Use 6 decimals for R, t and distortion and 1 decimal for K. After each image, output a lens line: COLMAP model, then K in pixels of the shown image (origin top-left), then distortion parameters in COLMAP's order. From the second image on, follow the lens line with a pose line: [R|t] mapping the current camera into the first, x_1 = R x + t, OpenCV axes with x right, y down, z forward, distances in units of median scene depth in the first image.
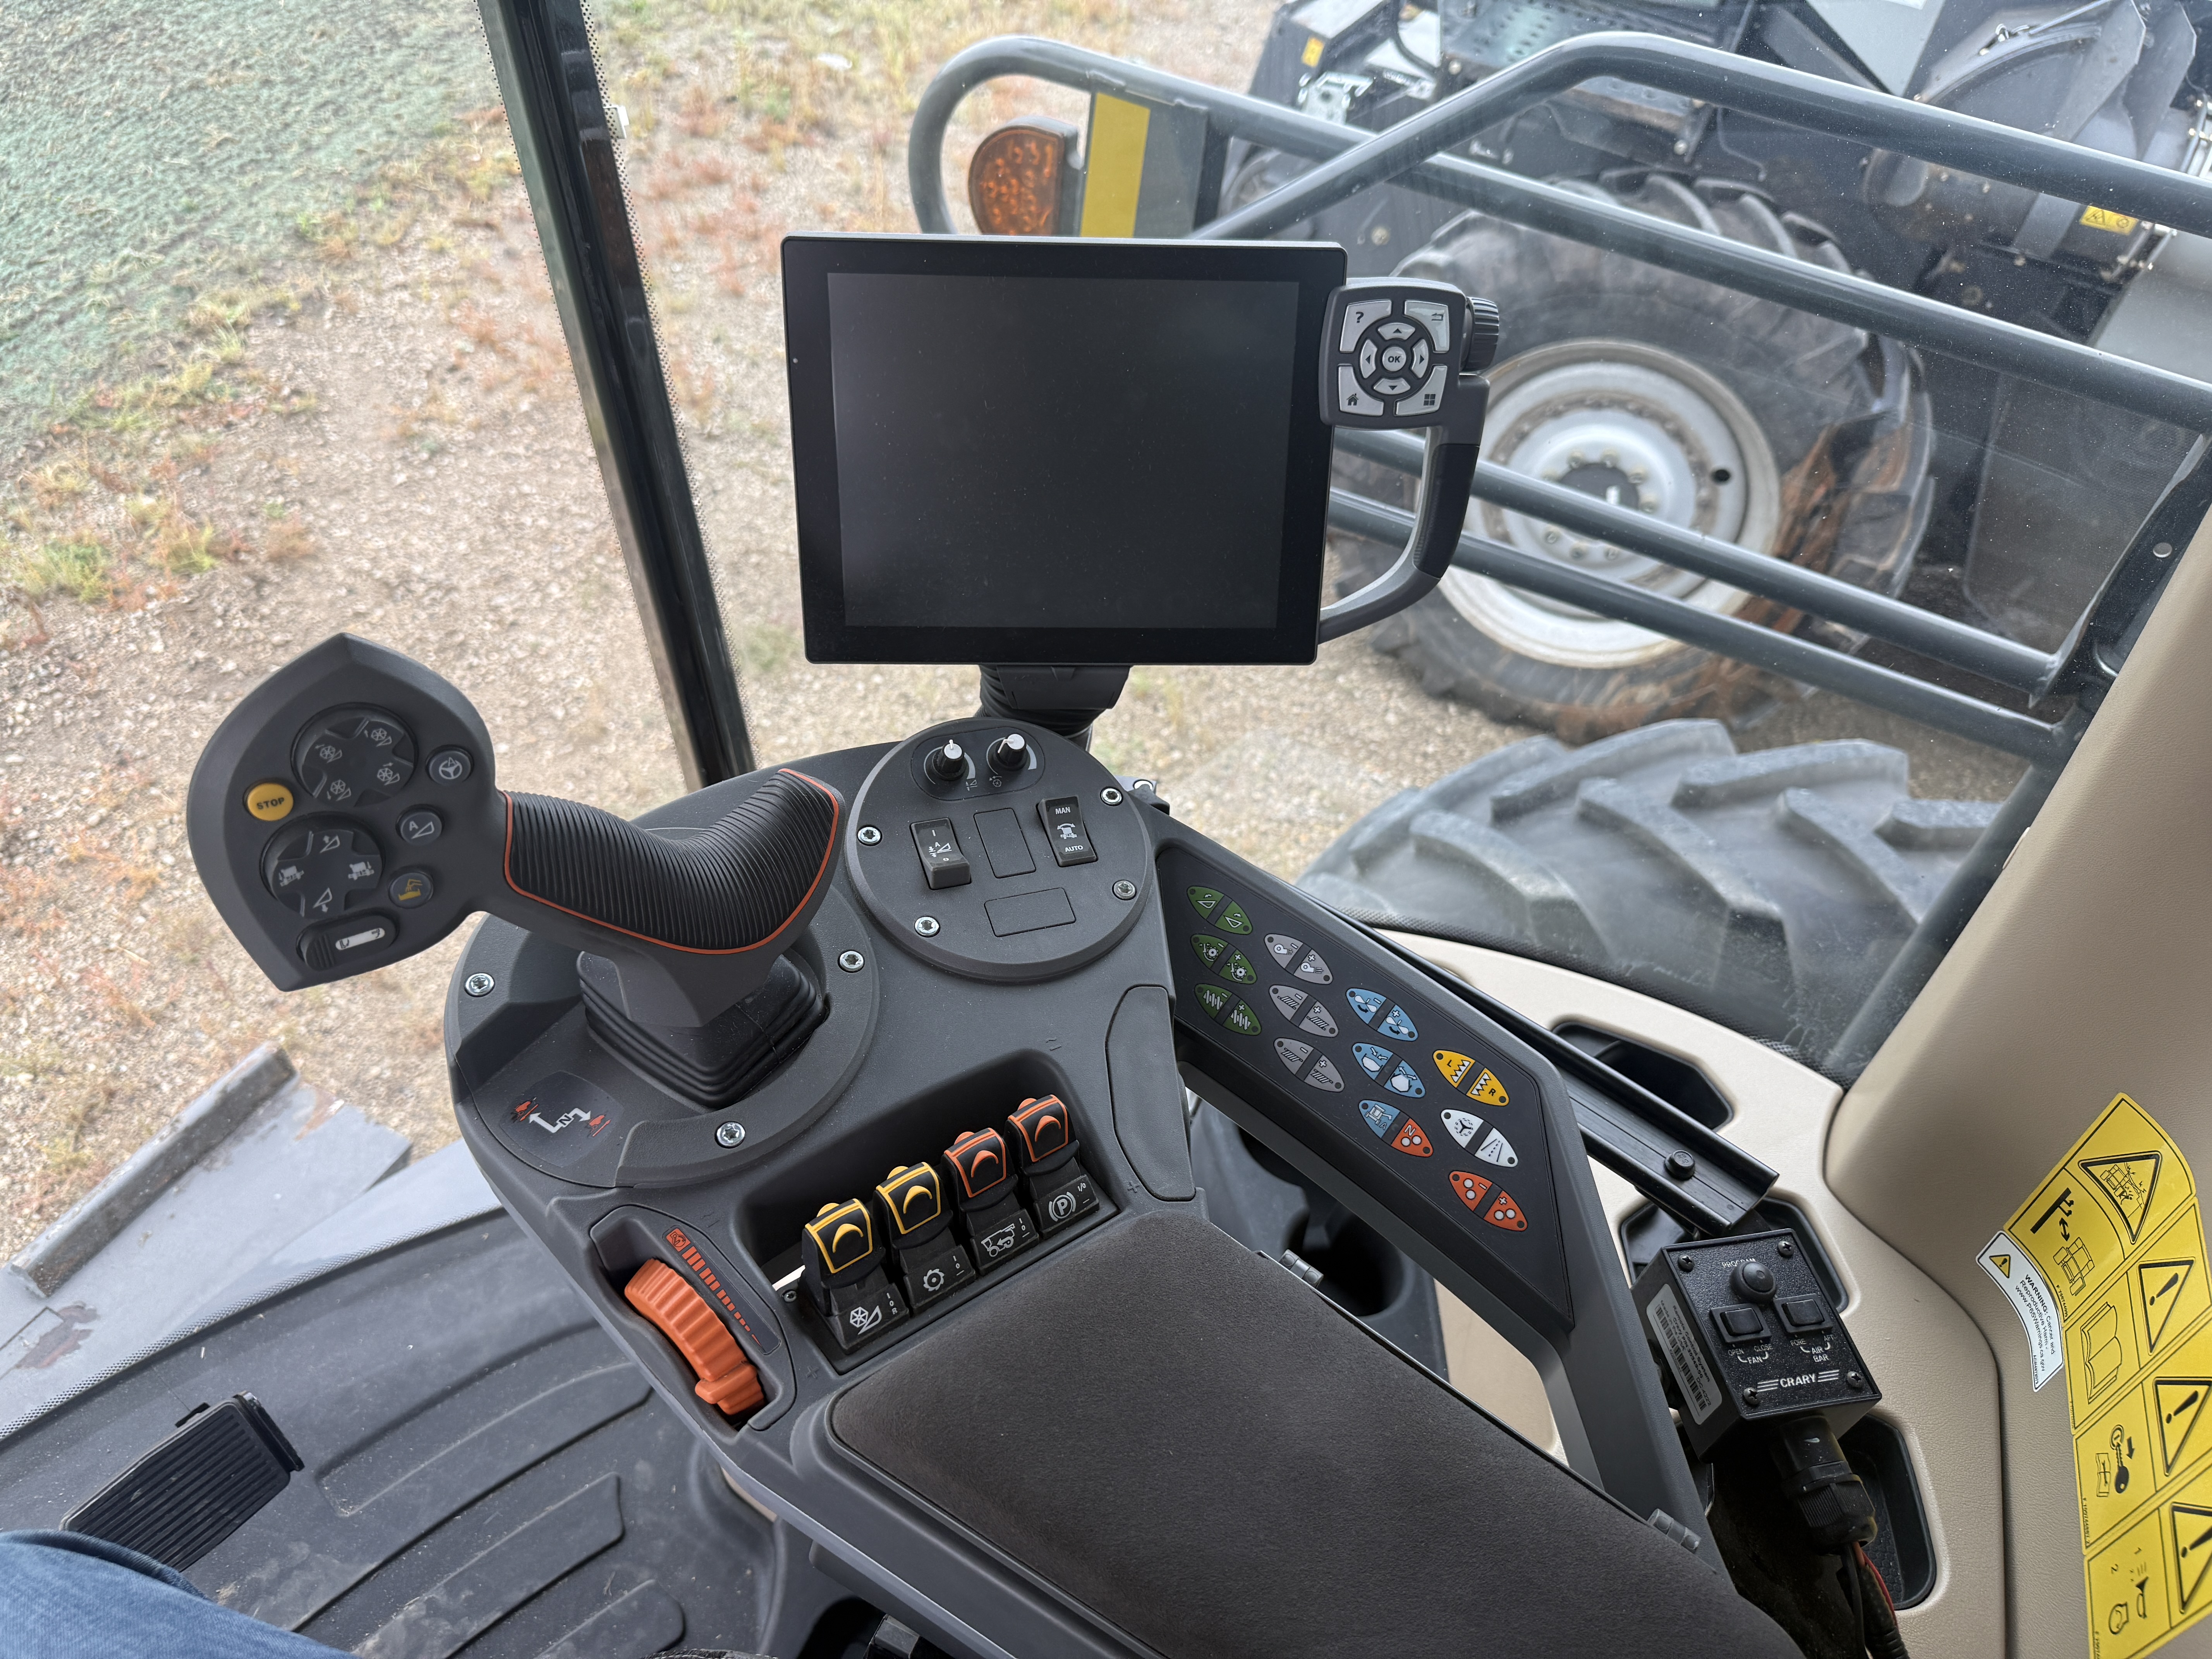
lens RADIAL K [[1554.9, 0, 1098.1], [0, 1554.9, 816.9], [0, 0, 1]] dist [-0.011375, -0.008908]
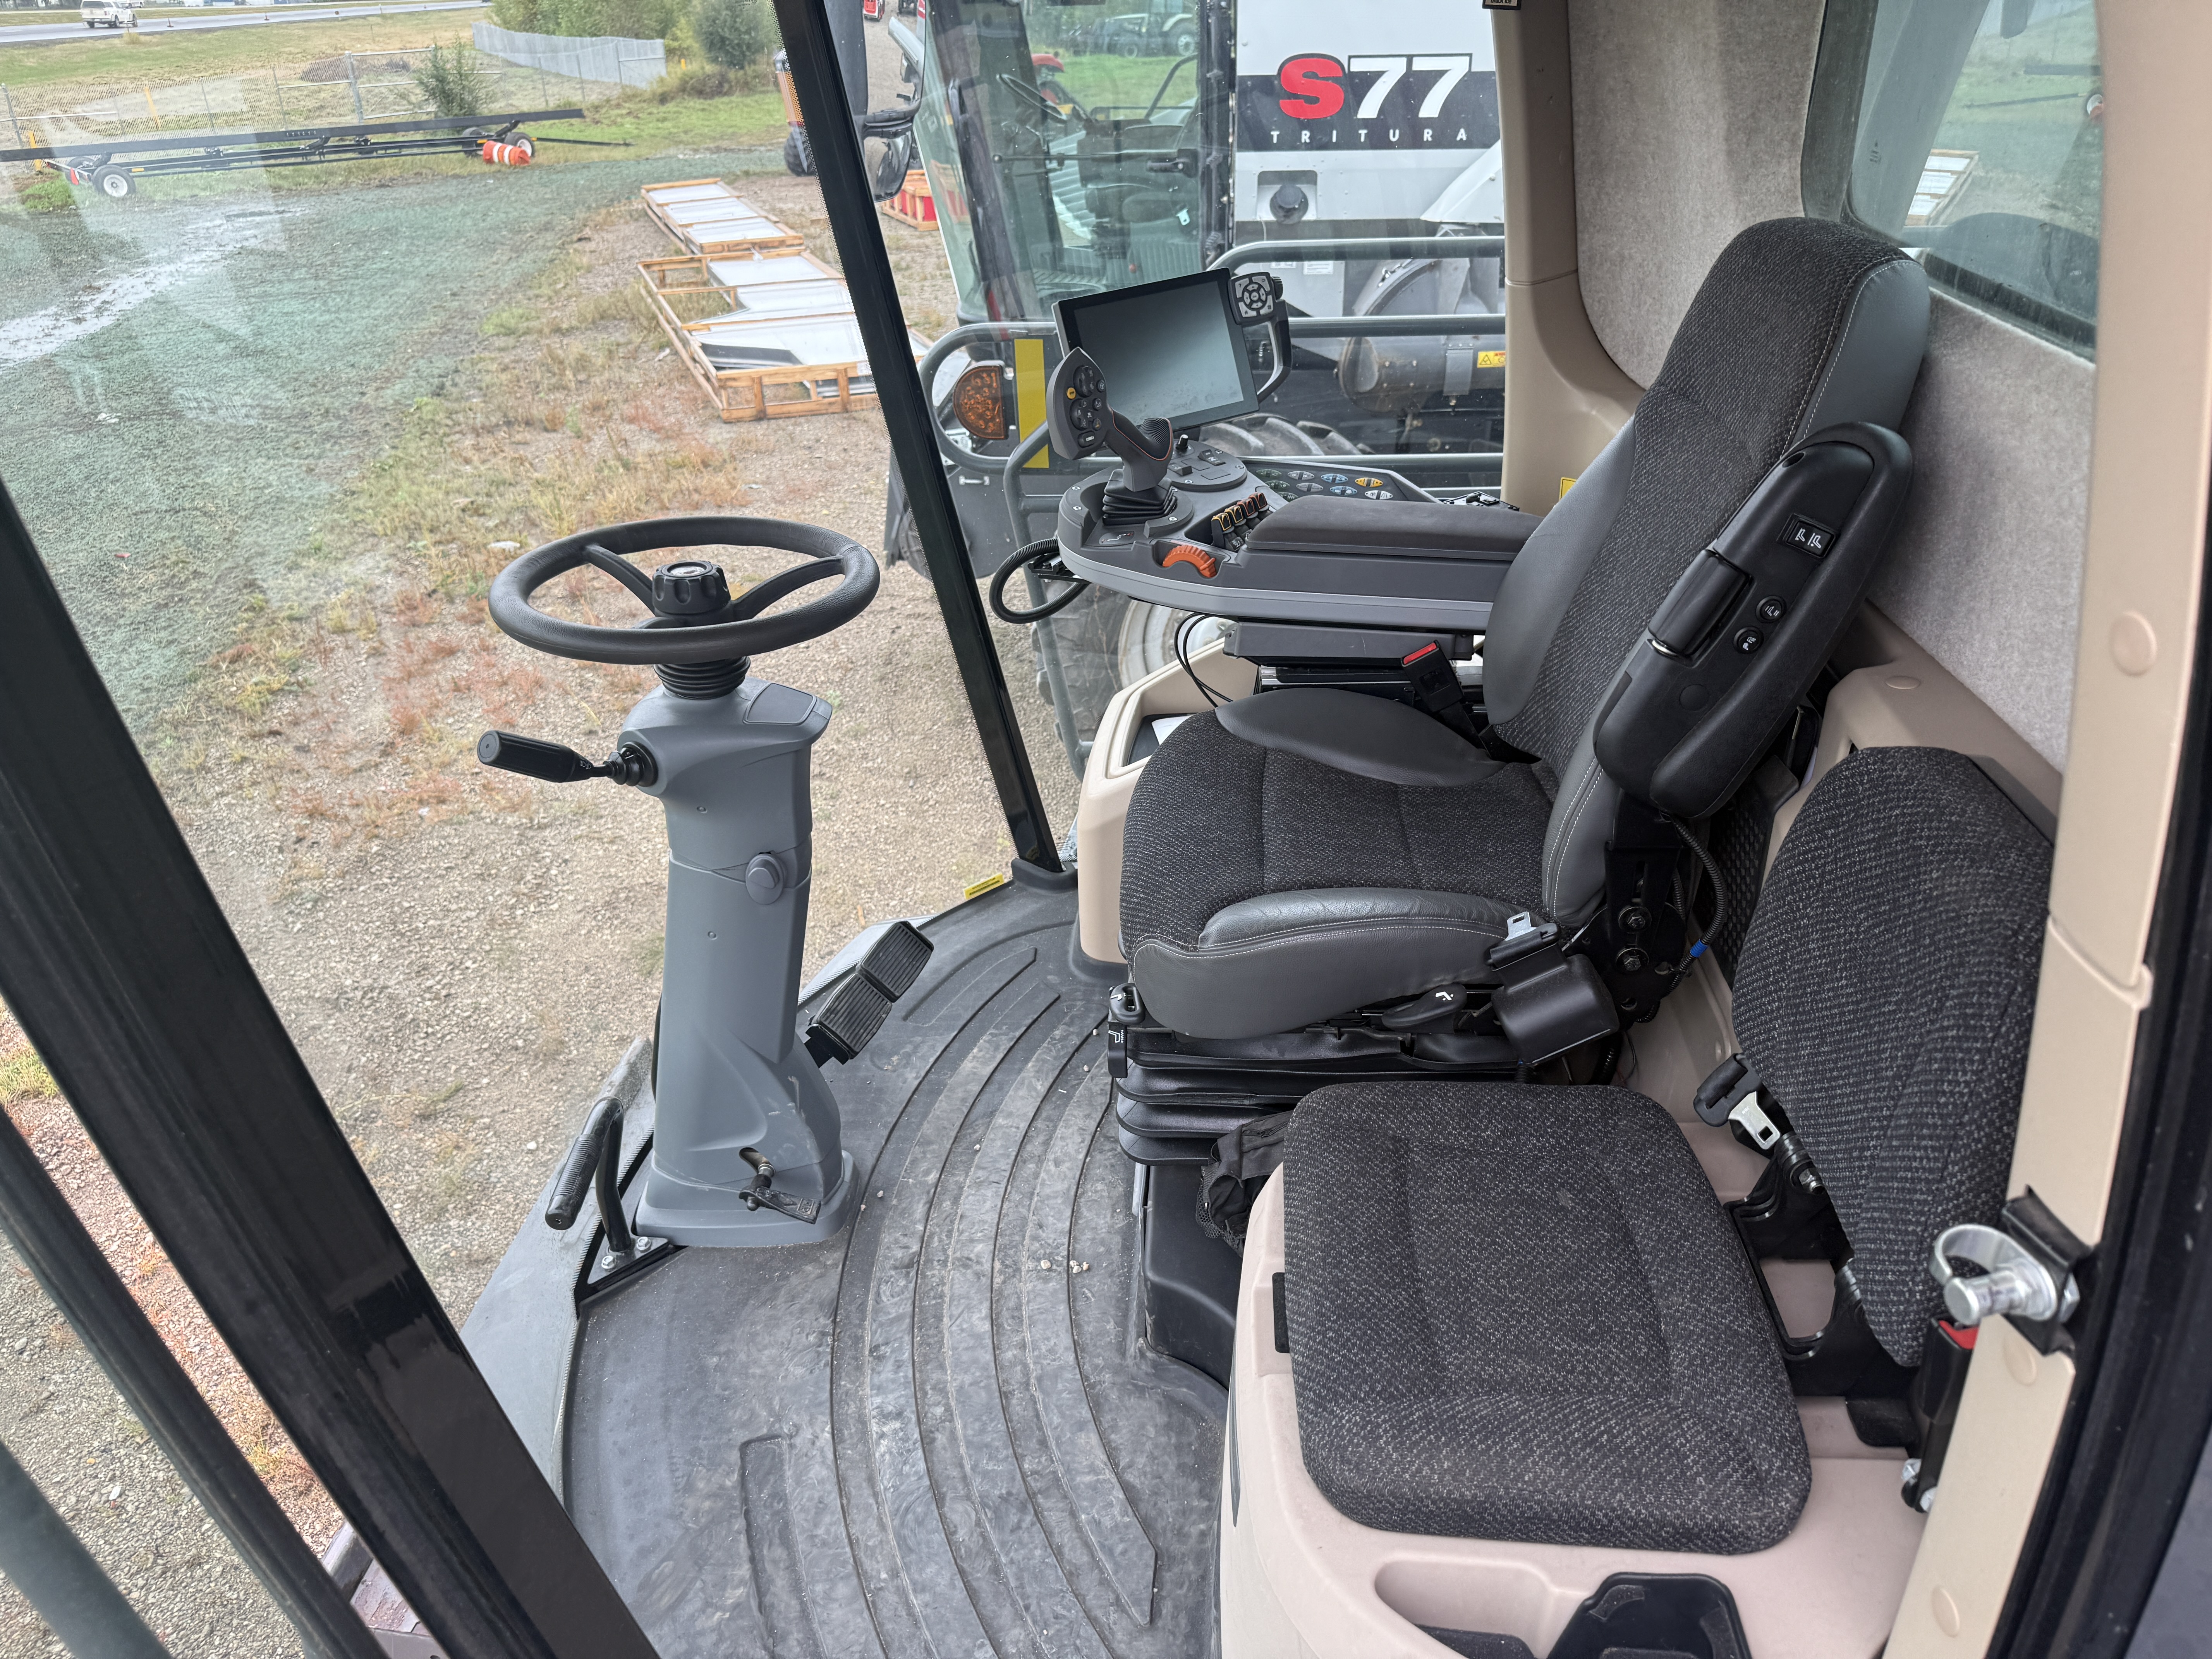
lens RADIAL K [[1554.9, 0, 1110.1], [0, 1554.9, 838.3], [0, 0, 1]] dist [-0.011375, -0.008908]
pose [[0.923732, -0.305529, 0.231022, -0.151327], [0.350308, 0.917799, -0.186893, 0.158269], [-0.154931, 0.253568, 0.954830, -0.218671]]
